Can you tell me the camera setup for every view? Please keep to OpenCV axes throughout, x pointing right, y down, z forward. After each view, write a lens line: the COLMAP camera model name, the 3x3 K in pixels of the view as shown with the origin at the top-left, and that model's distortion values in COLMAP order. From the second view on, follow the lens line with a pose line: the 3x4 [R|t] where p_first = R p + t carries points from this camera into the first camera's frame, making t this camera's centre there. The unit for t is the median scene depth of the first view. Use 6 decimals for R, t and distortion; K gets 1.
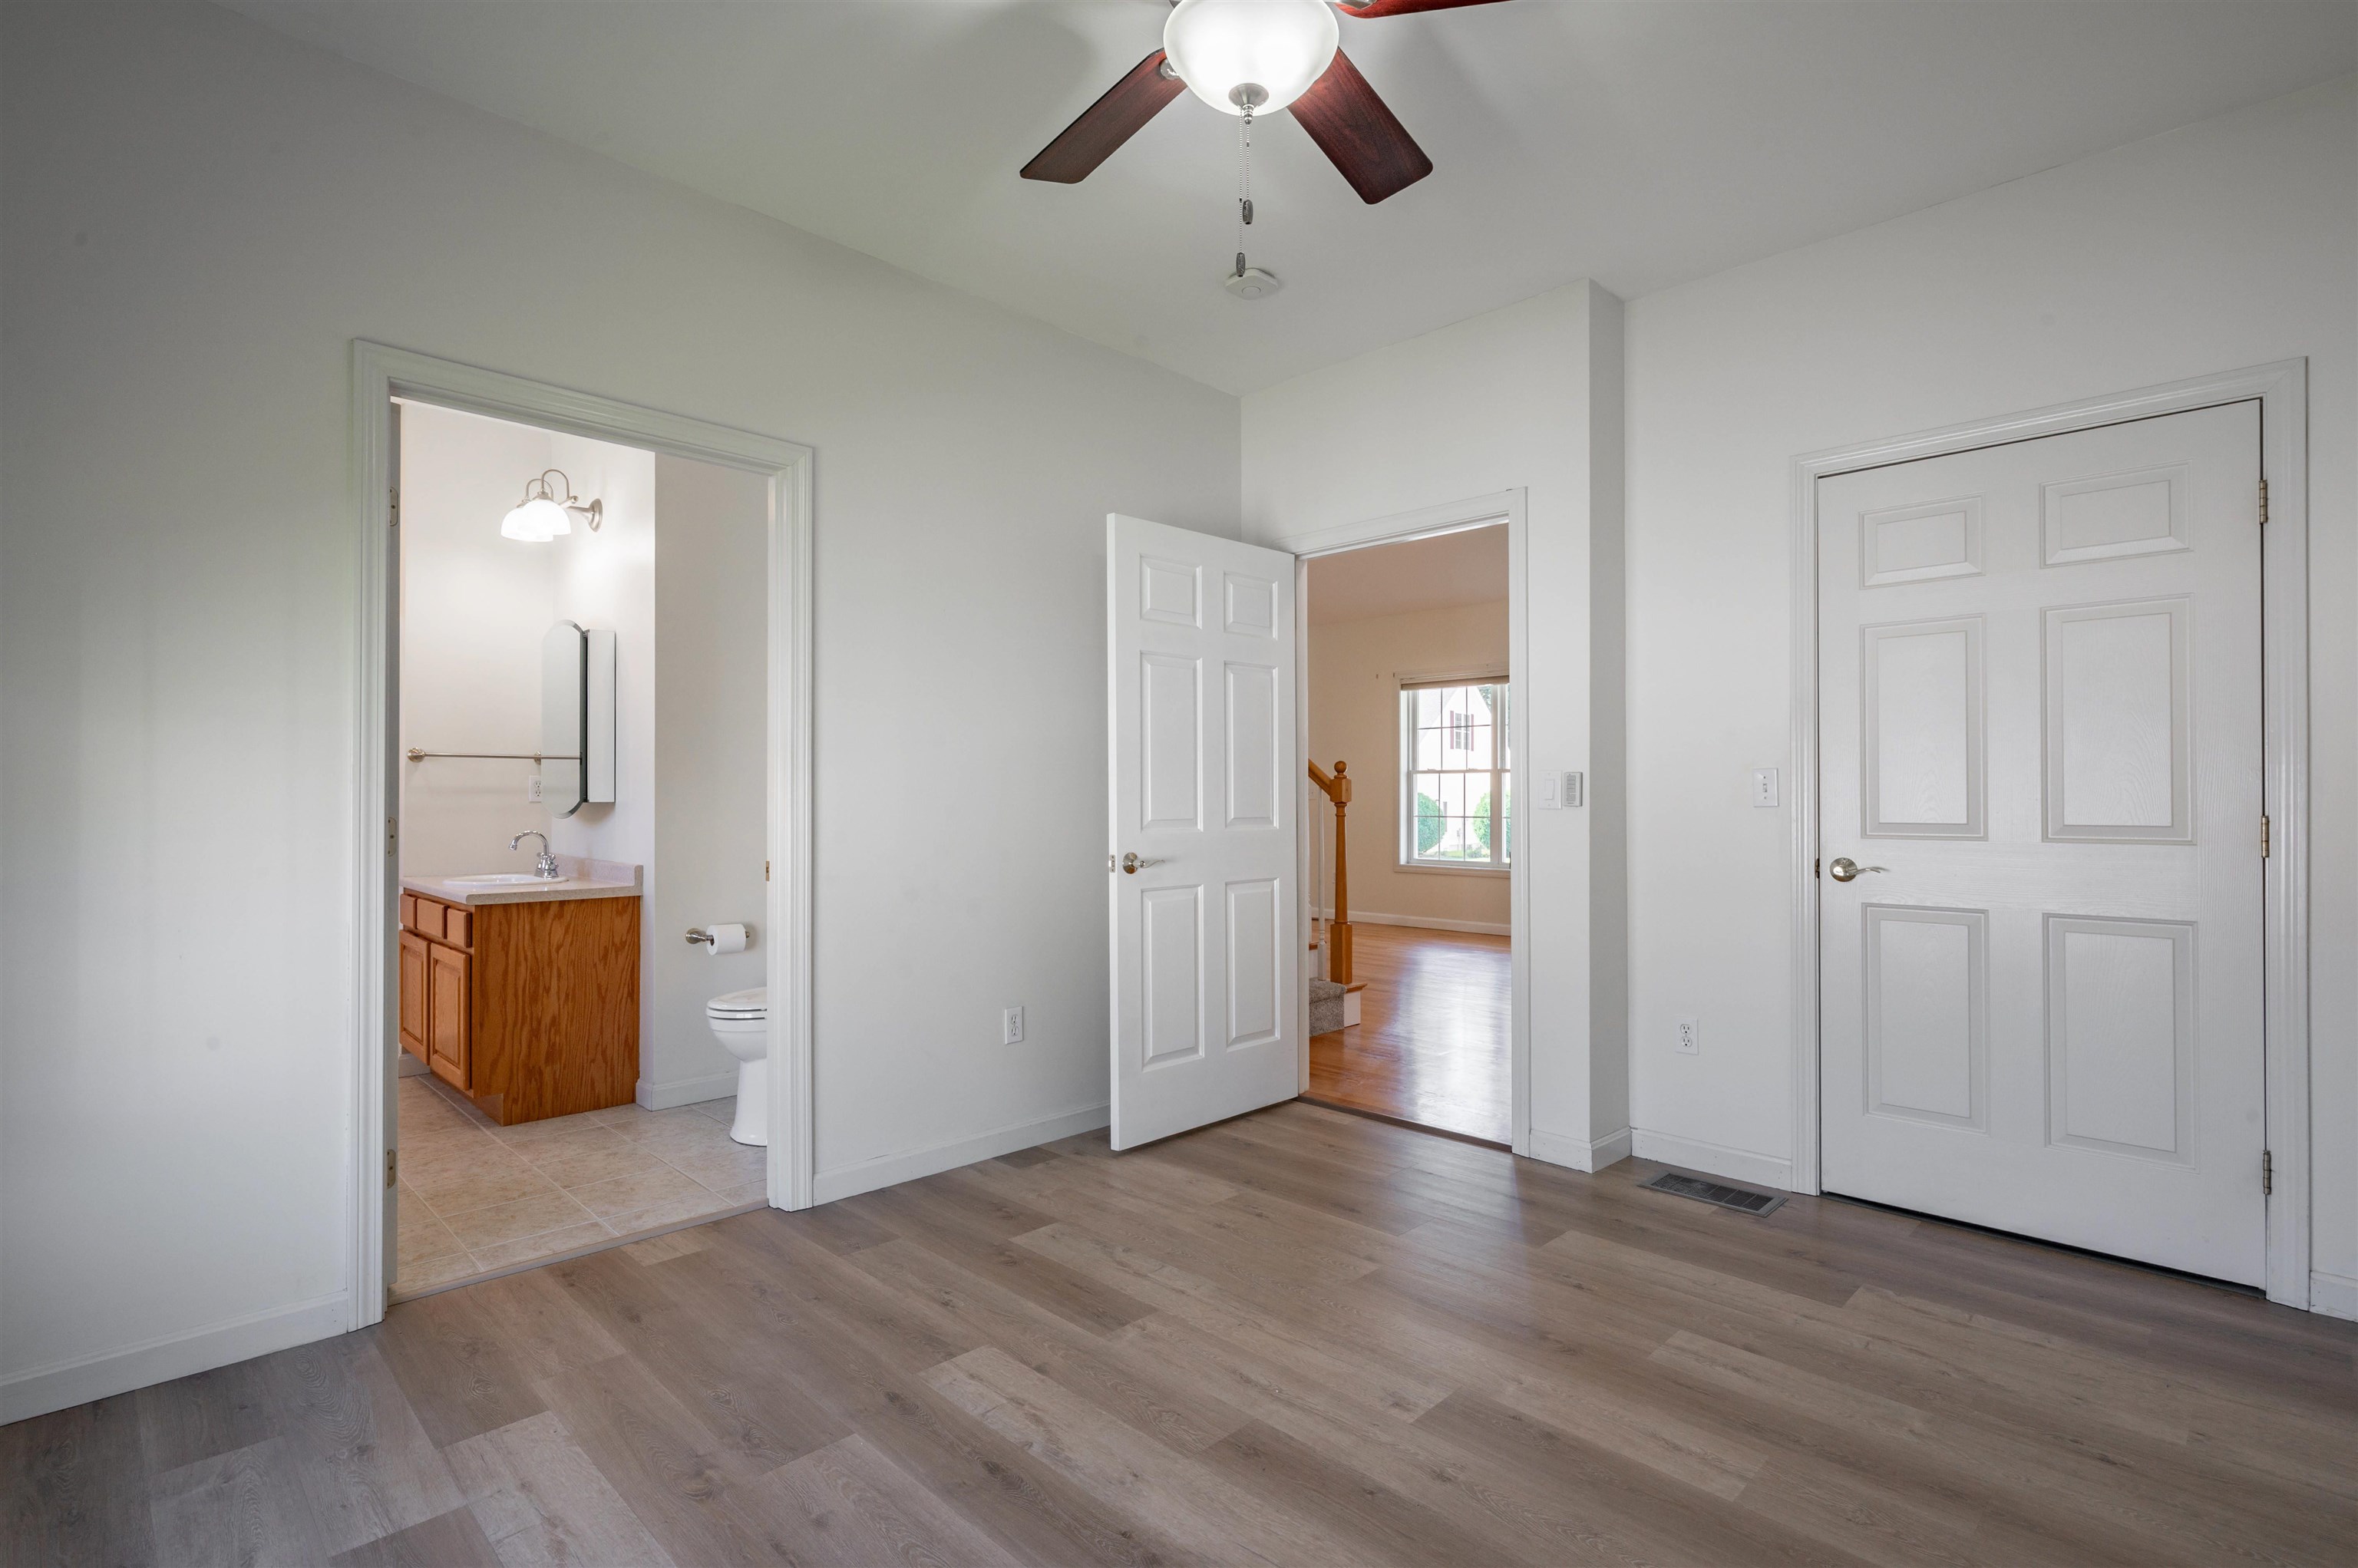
lens RADIAL K [[1142.7, 0, 1172.0], [0, 1142.7, 784.1], [0, 0, 1]] dist [-0.004312, 0.001771]
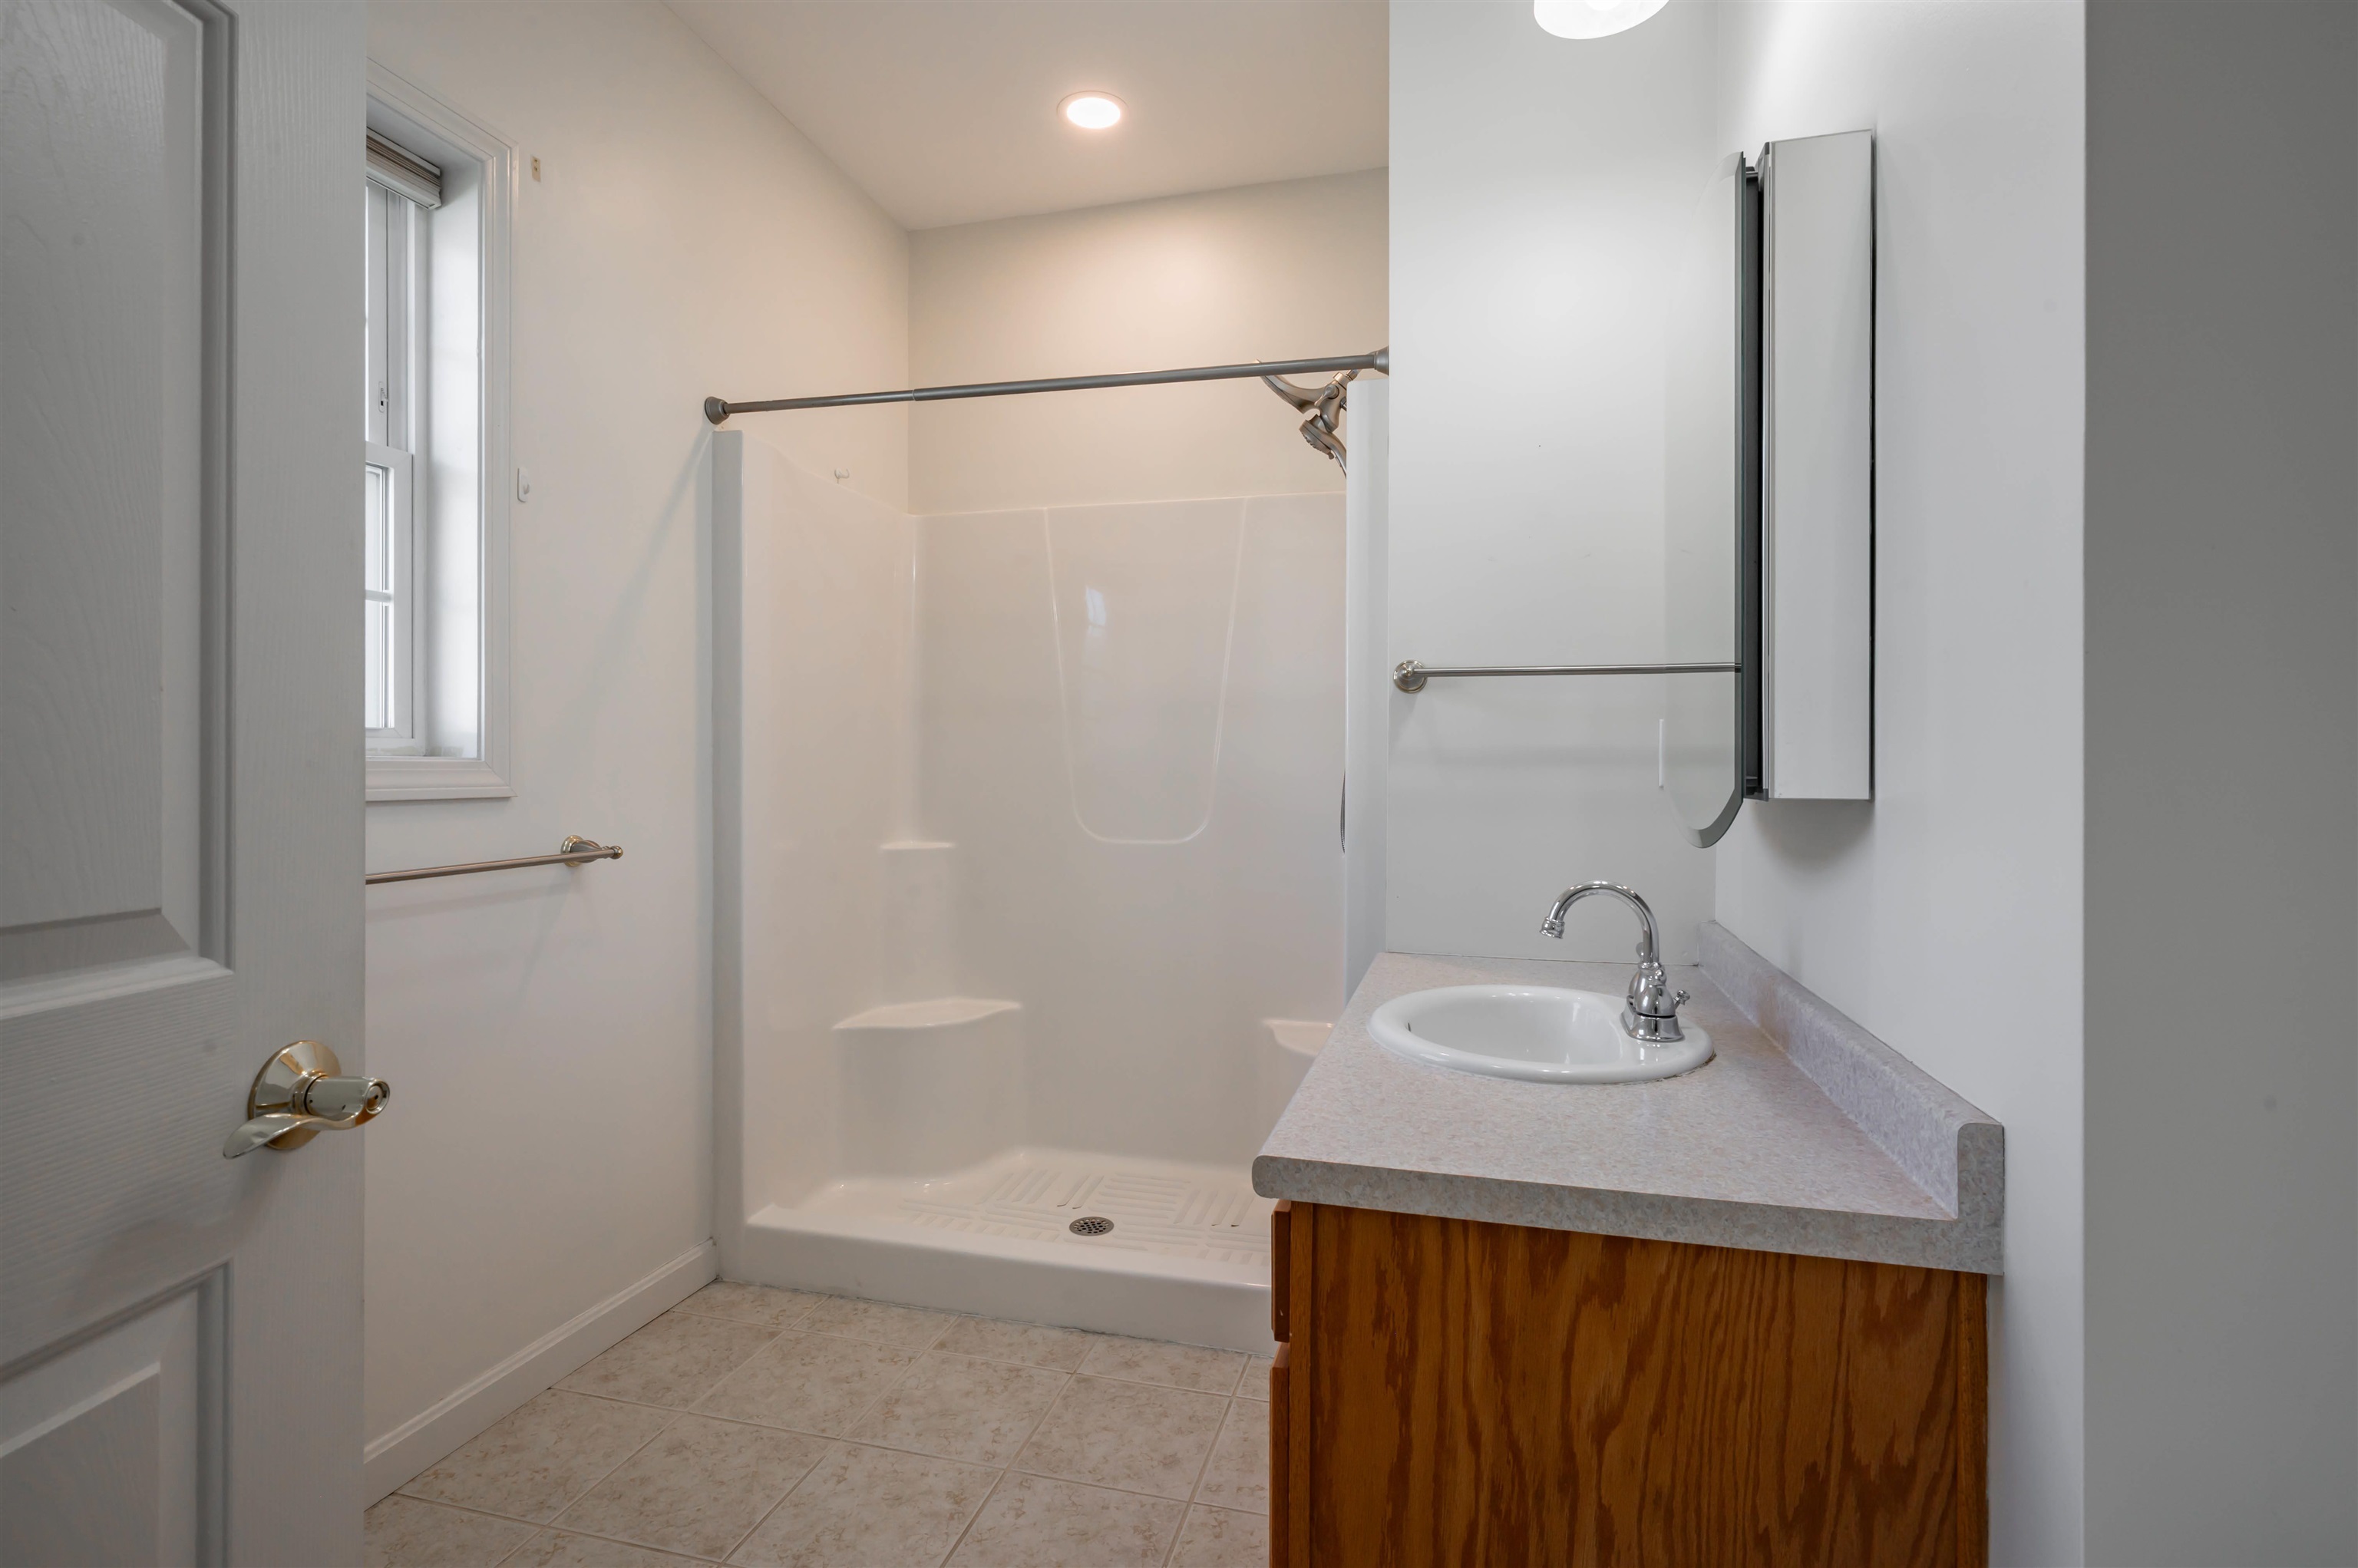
lens RADIAL K [[1142.7, 0, 1174.8], [0, 1142.7, 770.0], [0, 0, 1]] dist [-0.004312, 0.001771]
pose [[0.508361, 0.006467, -0.861120, -0.372131], [0.006563, 0.999914, 0.011383, 0.005264], [0.861119, -0.011438, 0.508275, 0.787401]]
